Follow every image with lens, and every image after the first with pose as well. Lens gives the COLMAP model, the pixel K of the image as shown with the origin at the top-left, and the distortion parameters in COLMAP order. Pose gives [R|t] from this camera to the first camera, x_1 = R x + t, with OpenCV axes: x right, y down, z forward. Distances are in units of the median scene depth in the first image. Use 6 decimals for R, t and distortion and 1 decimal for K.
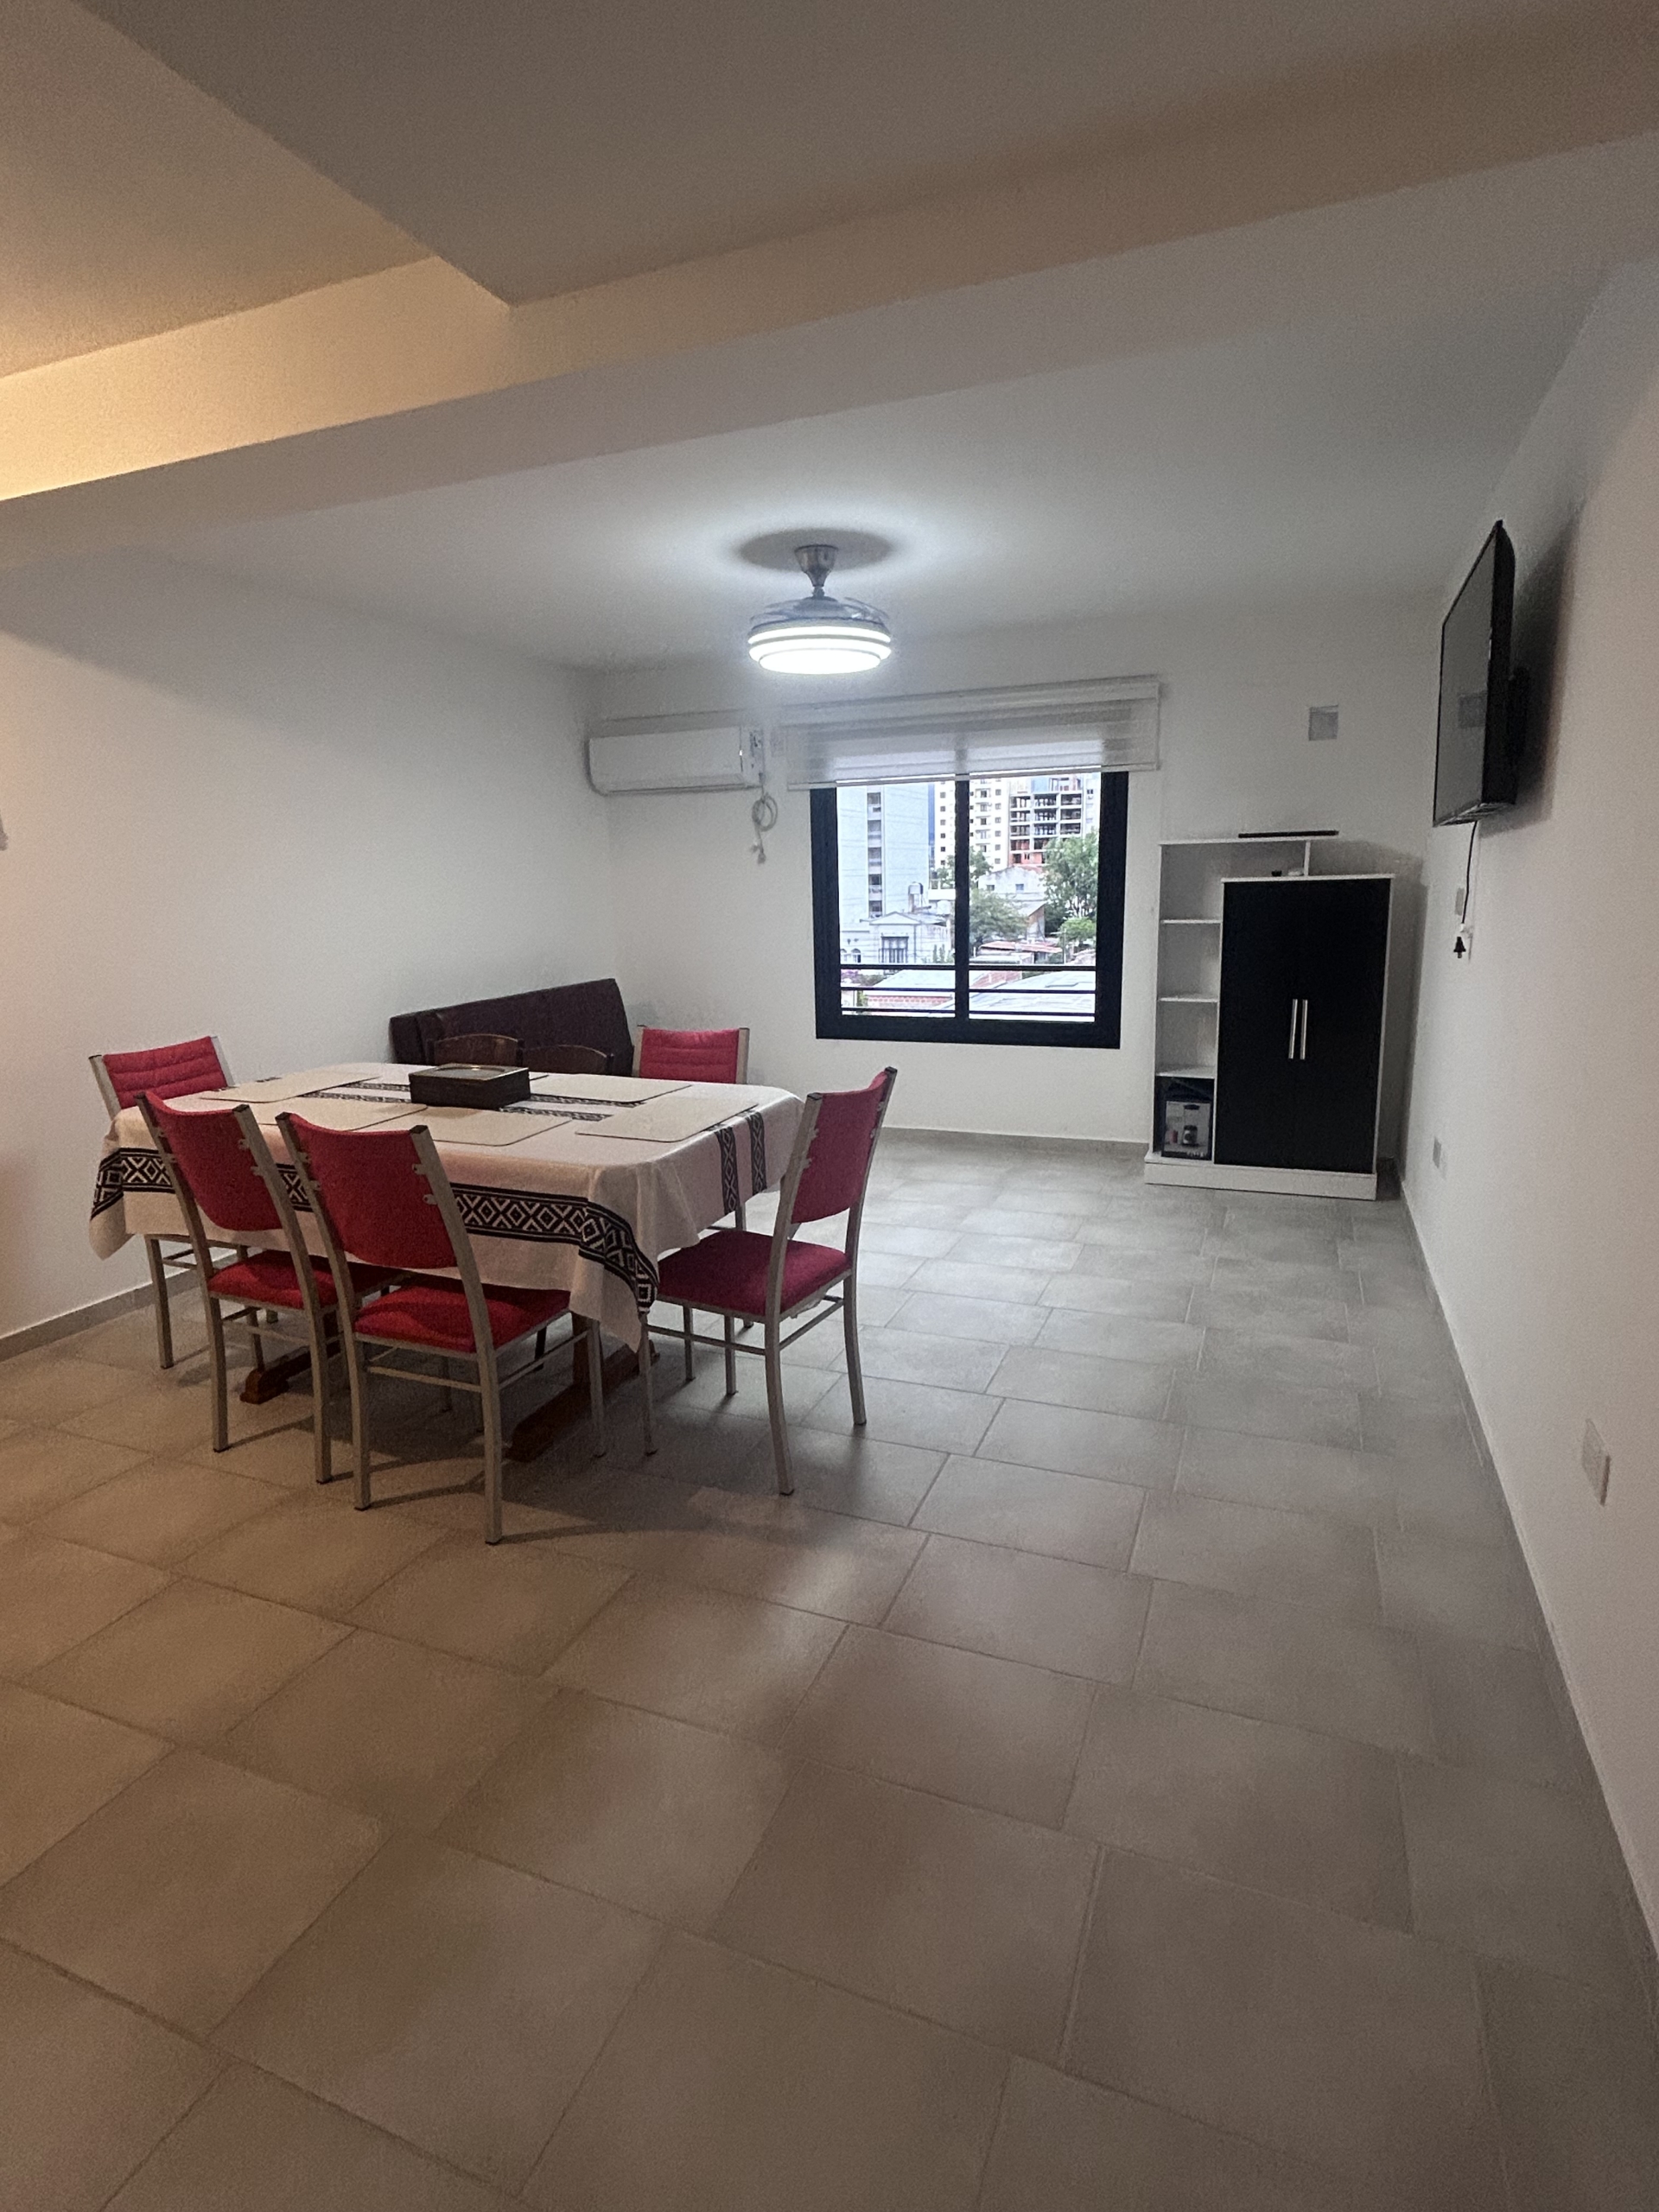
lens RADIAL K [[1094.6, 0, 829.5], [0, 1094.6, 1106.0], [0, 0, 1]] dist [0.015762, 0.000234]
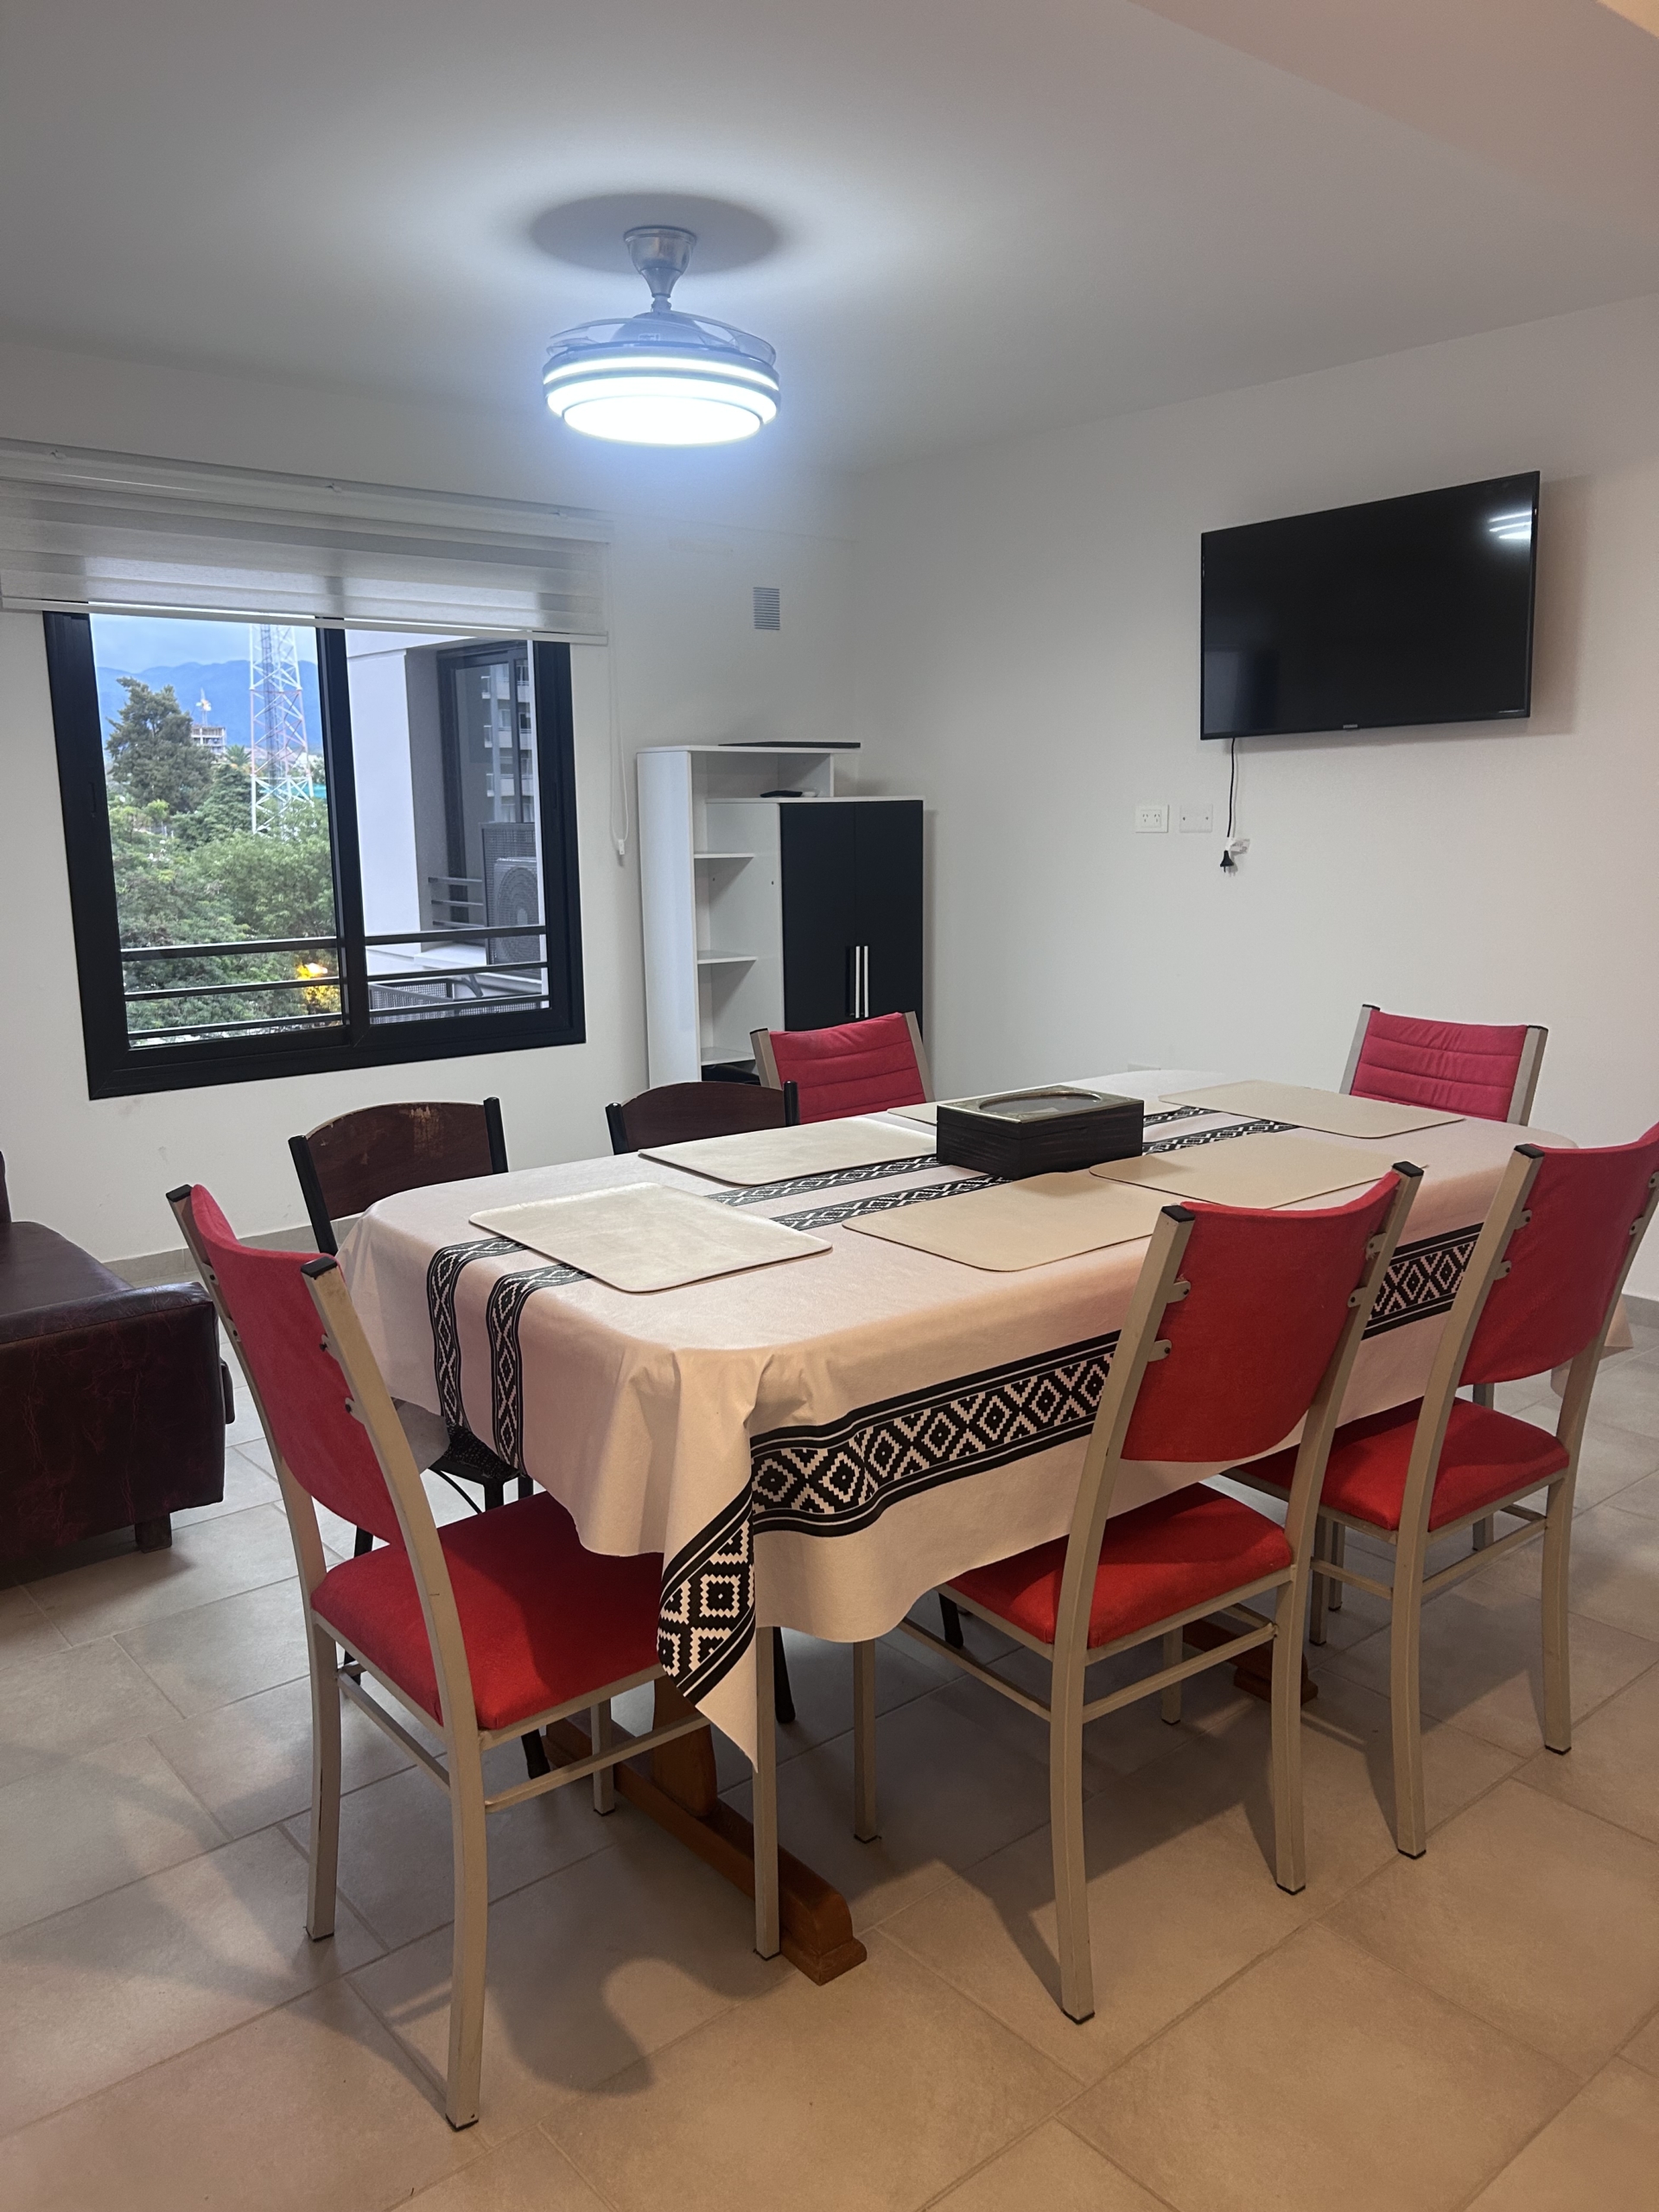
lens RADIAL K [[1628.0, 0, 829.5], [0, 1628.0, 1106.0], [0, 0, 1]] dist [-0.008060, -0.005059]
pose [[0.479348, -0.138876, 0.866567, -0.652500], [0.177523, 0.982333, 0.059230, -0.055203], [-0.859483, 0.125444, 0.495533, 0.430788]]
